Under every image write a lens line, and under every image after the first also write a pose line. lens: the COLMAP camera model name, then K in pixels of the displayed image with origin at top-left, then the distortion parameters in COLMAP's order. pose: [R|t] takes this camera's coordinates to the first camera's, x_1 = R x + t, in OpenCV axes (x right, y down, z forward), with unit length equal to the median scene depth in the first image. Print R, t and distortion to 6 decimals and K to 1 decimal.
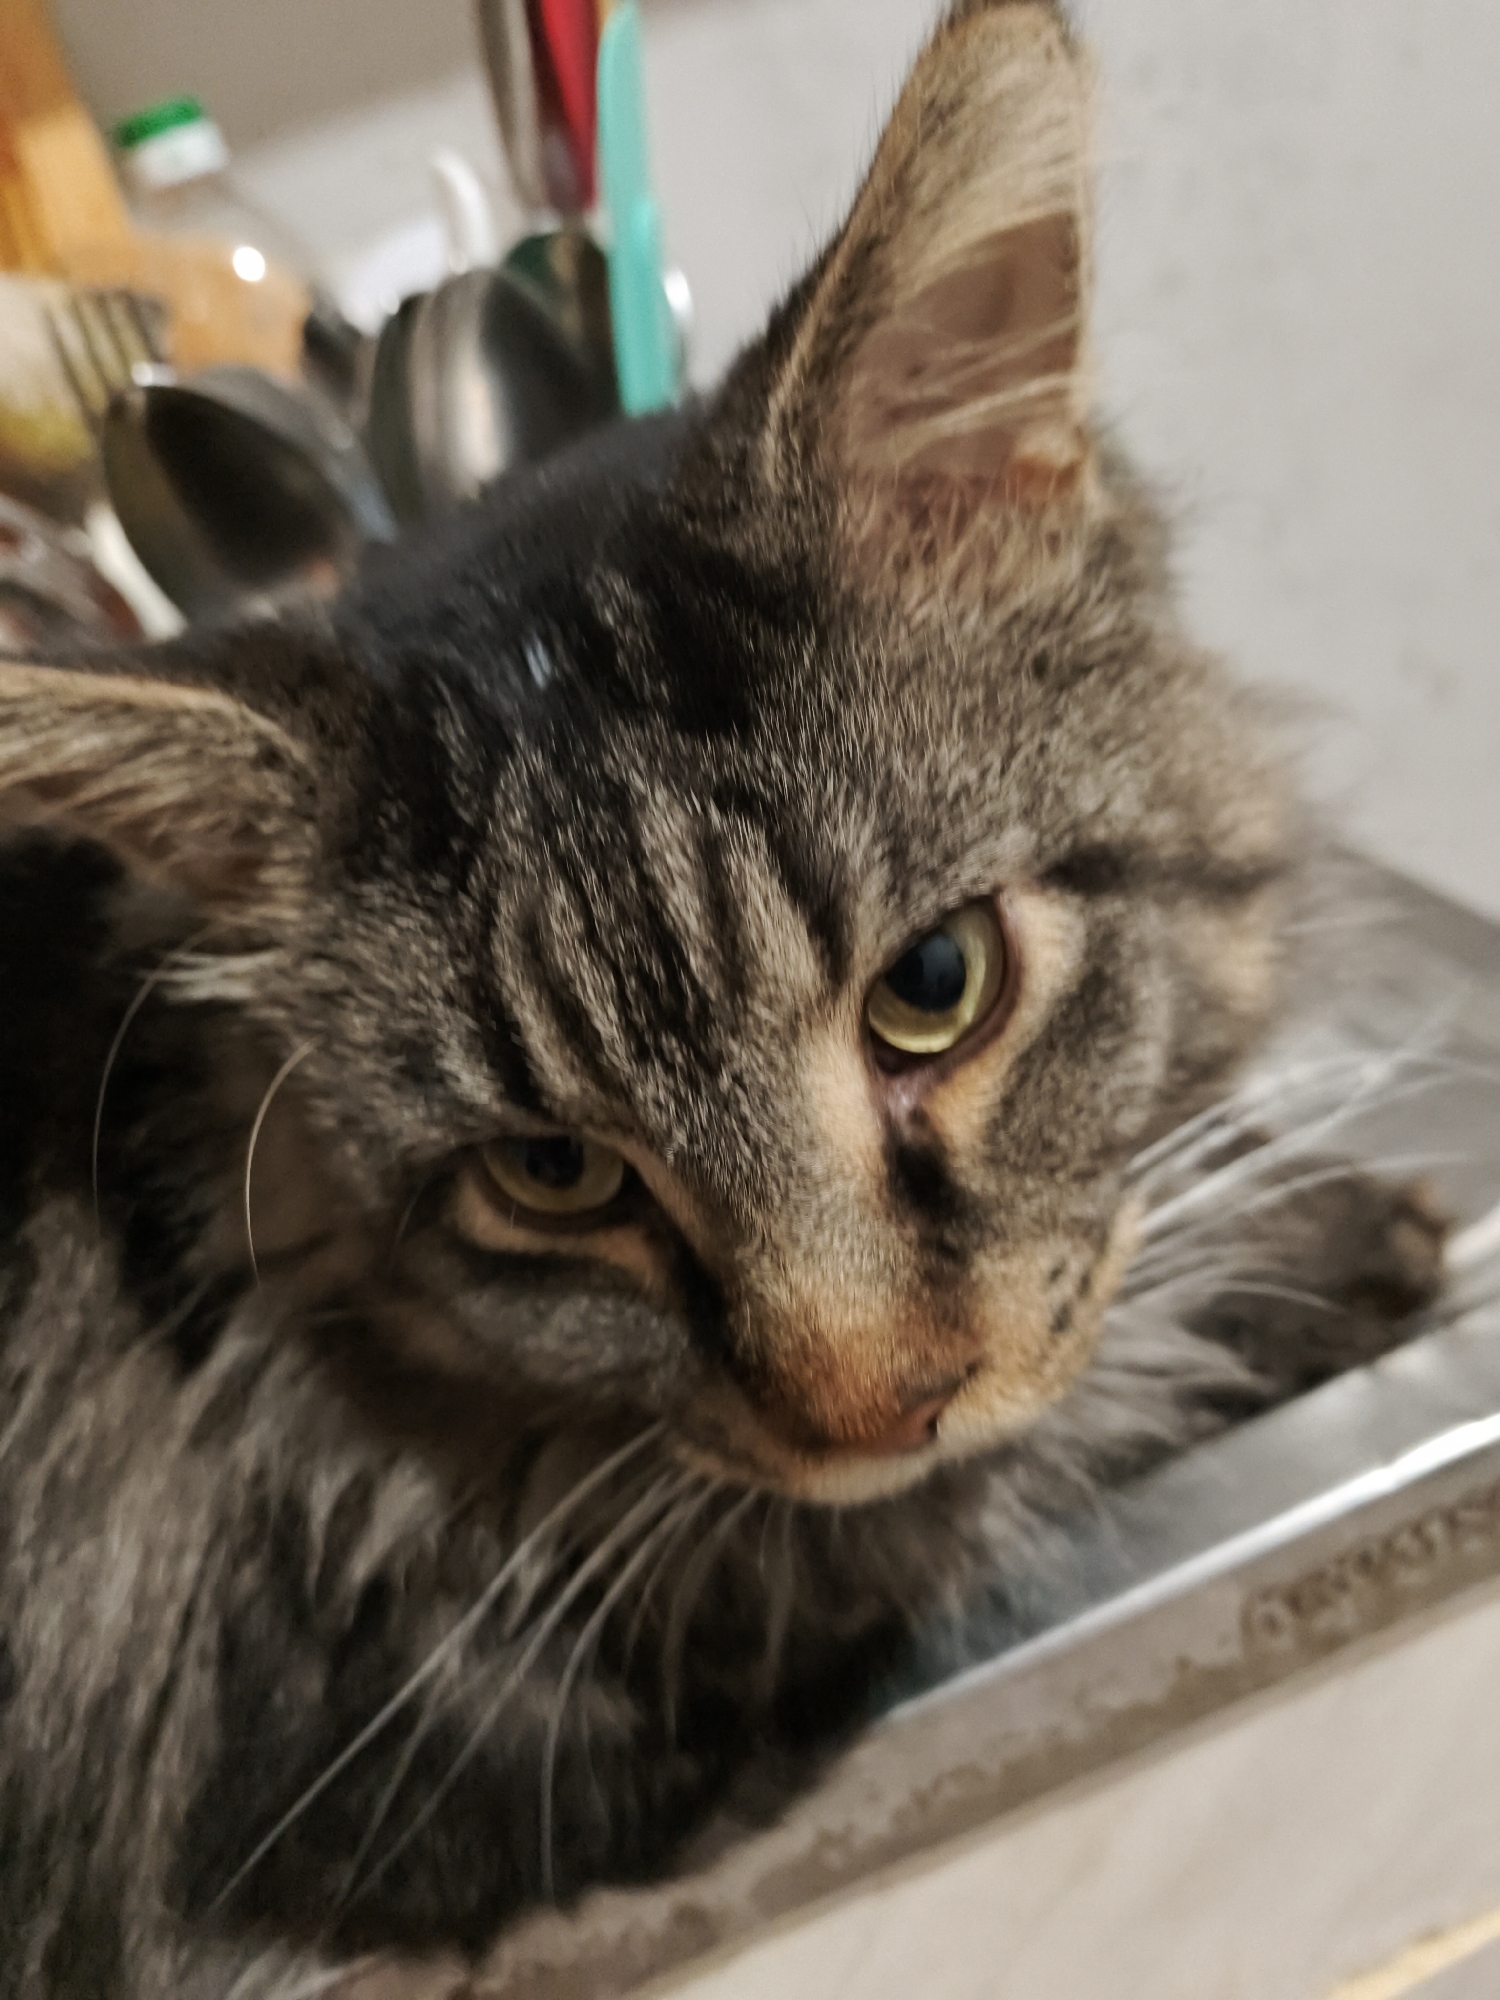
lens RADIAL K [[1309.6, 0, 750.0], [0, 1309.6, 1000.0], [0, 0, 1]] dist [0.006763, 0.001116]
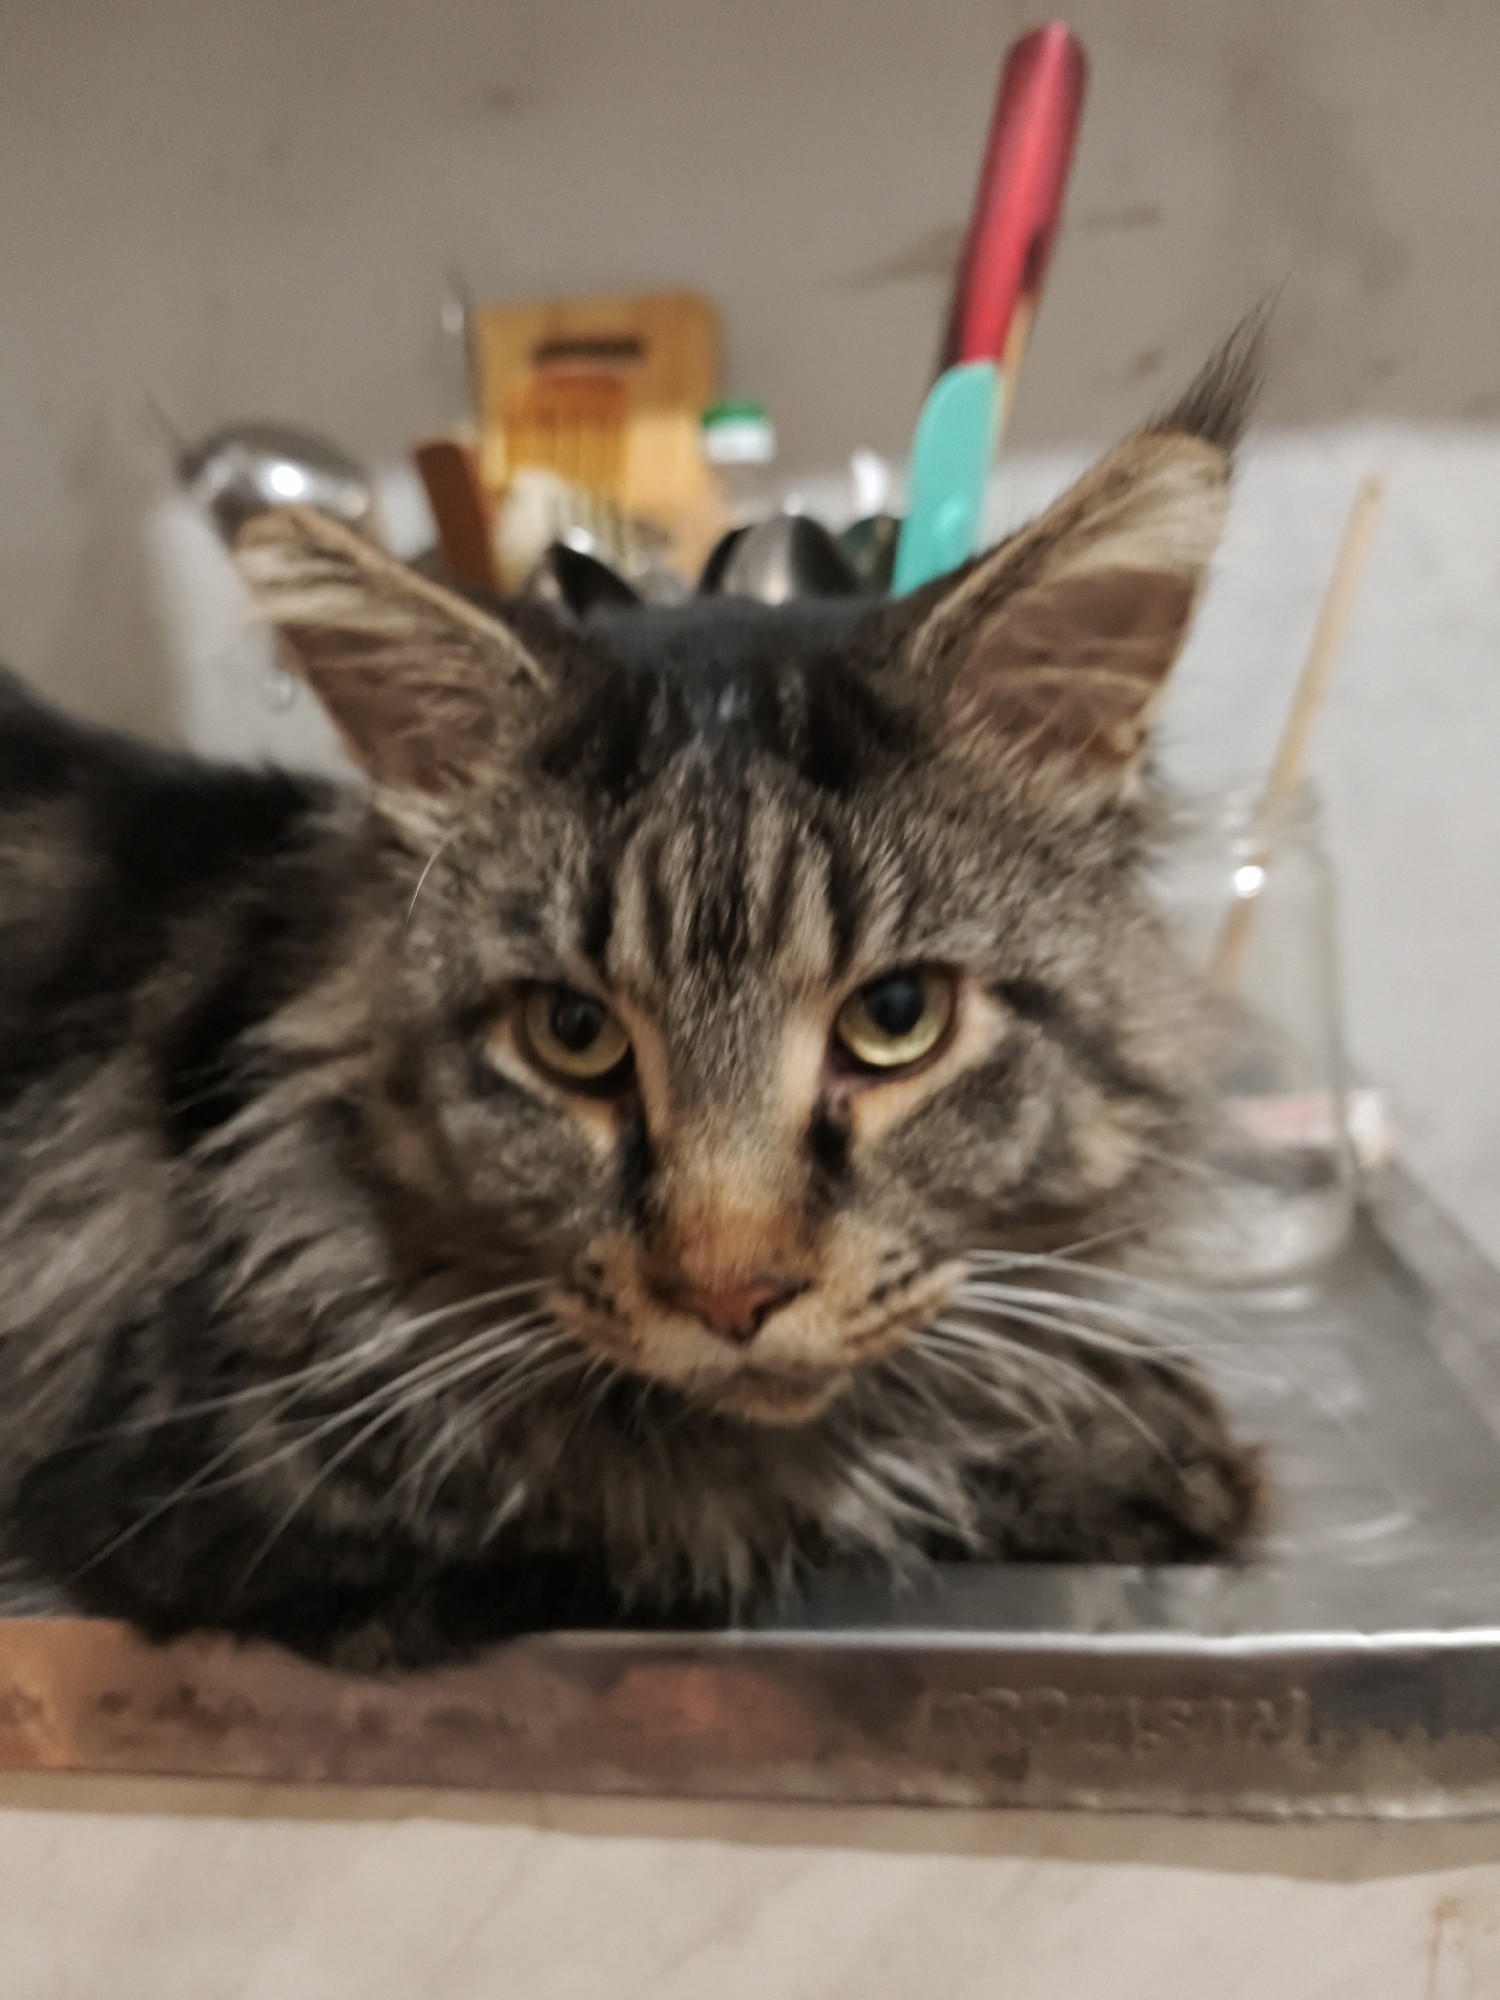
lens RADIAL K [[1356.8, 0, 750.0], [0, 1356.8, 1000.0], [0, 0, 1]] dist [-0.003484, -0.000402]
pose [[0.909680, 0.415294, 0.003749, -0.010420], [-0.408026, 0.895370, -0.178401, 0.301843], [-0.077446, 0.160758, 0.983951, -0.417287]]
